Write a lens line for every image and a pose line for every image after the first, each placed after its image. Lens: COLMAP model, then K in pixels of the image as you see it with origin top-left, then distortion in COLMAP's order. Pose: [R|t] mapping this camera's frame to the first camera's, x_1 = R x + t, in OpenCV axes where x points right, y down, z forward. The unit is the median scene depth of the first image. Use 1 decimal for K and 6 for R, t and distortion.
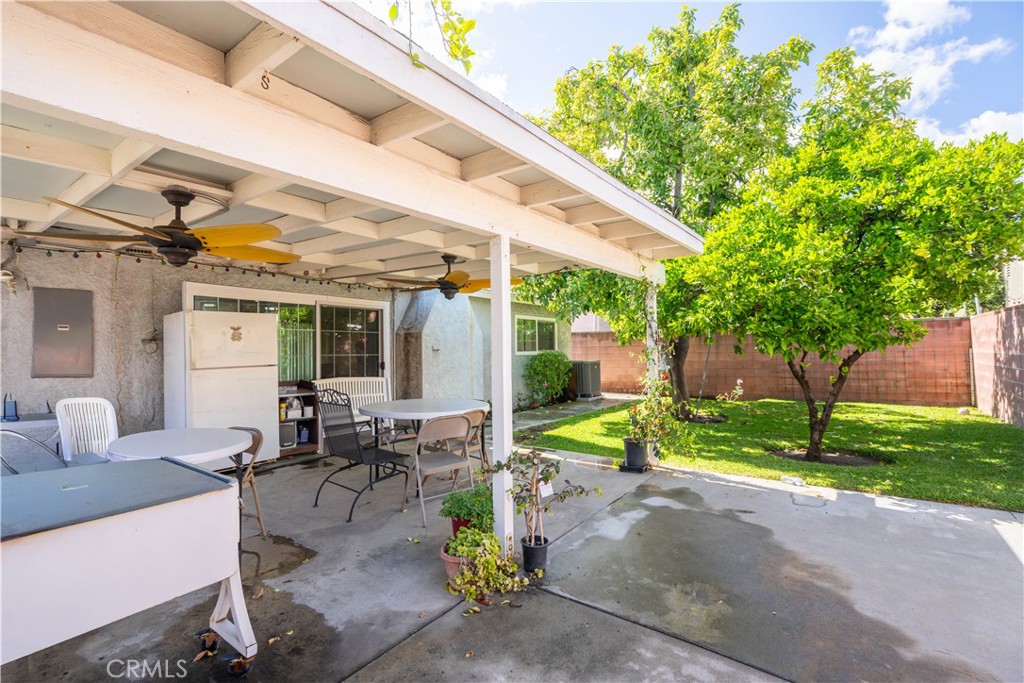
lens RADIAL K [[479.1, 0, 512.0], [0, 479.1, 341.5], [0, 0, 1]] dist [0.015022, -0.000613]
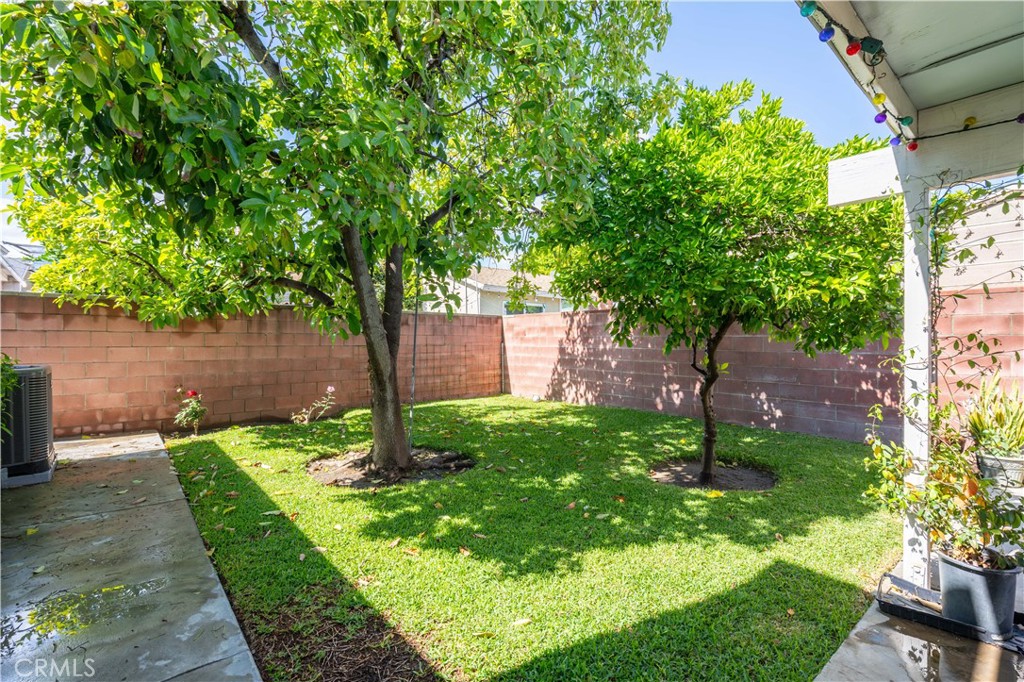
lens RADIAL K [[479.1, 0, 512.0], [0, 479.1, 341.0], [0, 0, 1]] dist [0.015022, -0.000613]
pose [[0.222760, 0.012547, 0.974793, -0.144707], [-0.025765, 0.999644, -0.006979, 0.015516], [-0.974533, -0.023561, 0.223004, 0.674102]]
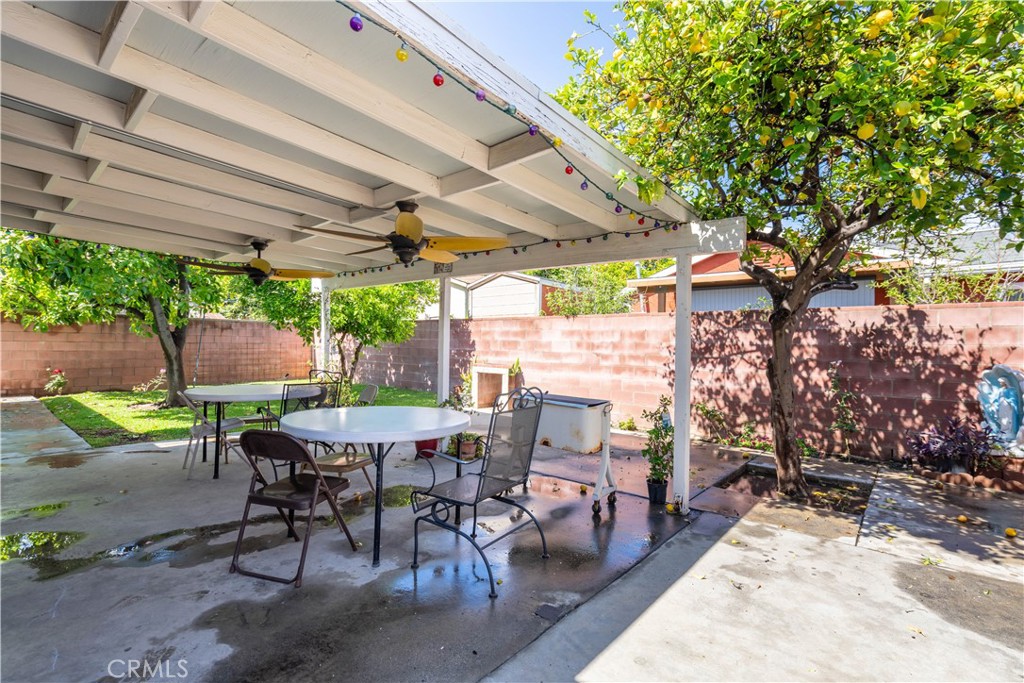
lens RADIAL K [[479.1, 0, 512.0], [0, 479.1, 341.5], [0, 0, 1]] dist [0.015022, -0.000613]
pose [[0.064315, 0.021210, 0.997704, -0.566592], [-0.036984, 0.999138, -0.018856, 0.013773], [-0.997244, -0.035686, 0.065044, 0.218297]]
